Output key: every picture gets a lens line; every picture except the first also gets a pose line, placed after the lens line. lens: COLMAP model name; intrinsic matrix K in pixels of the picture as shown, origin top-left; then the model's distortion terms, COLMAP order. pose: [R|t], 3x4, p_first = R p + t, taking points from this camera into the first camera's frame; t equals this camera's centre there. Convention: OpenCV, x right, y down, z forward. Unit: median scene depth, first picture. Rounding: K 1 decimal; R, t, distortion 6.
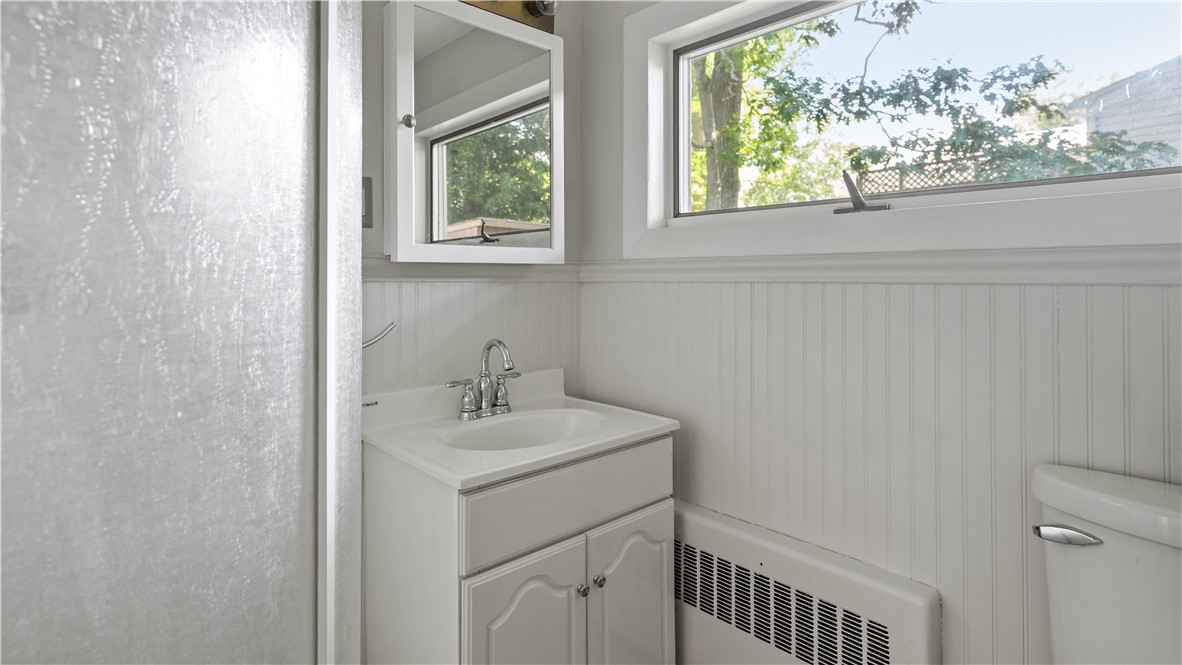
lens RADIAL K [[588.0, 0, 584.5], [0, 588.0, 280.2], [0, 0, 1]] dist [0.001766, 0.000235]
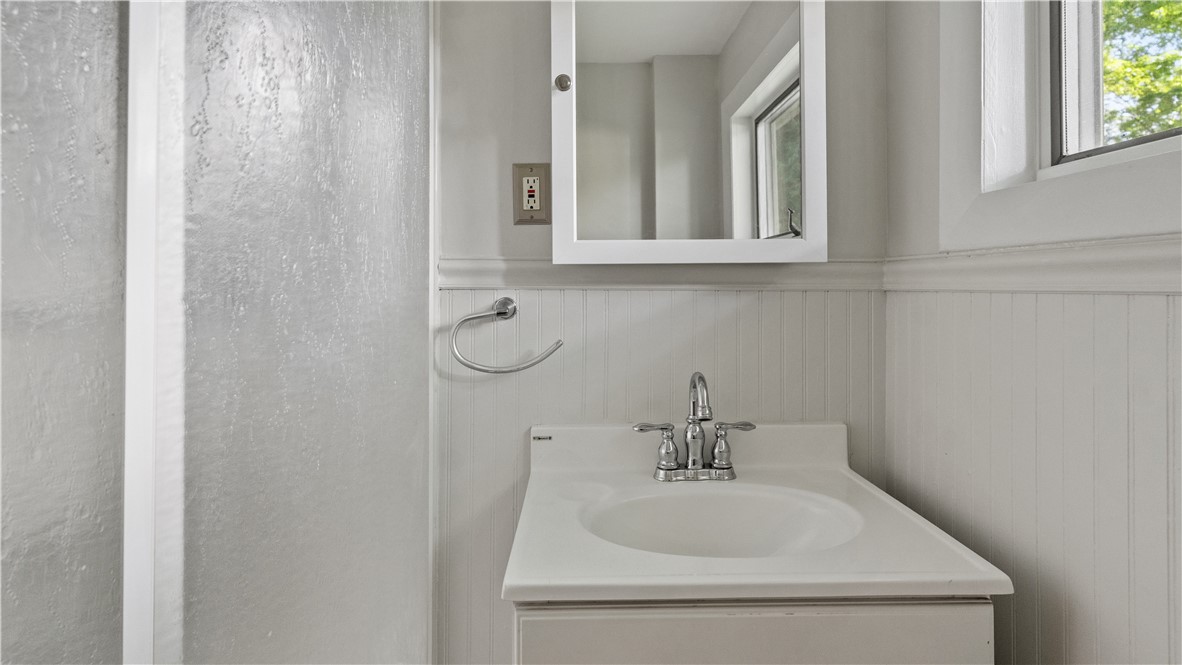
lens RADIAL K [[594.6, 0, 589.3], [0, 594.6, 285.9], [0, 0, 1]] dist [0.004293, 0.000585]
pose [[0.749664, -0.000710, -0.661818, 0.209311], [0.000014, 0.999999, -0.001058, -0.001140], [0.661819, 0.000784, 0.749663, 0.372161]]
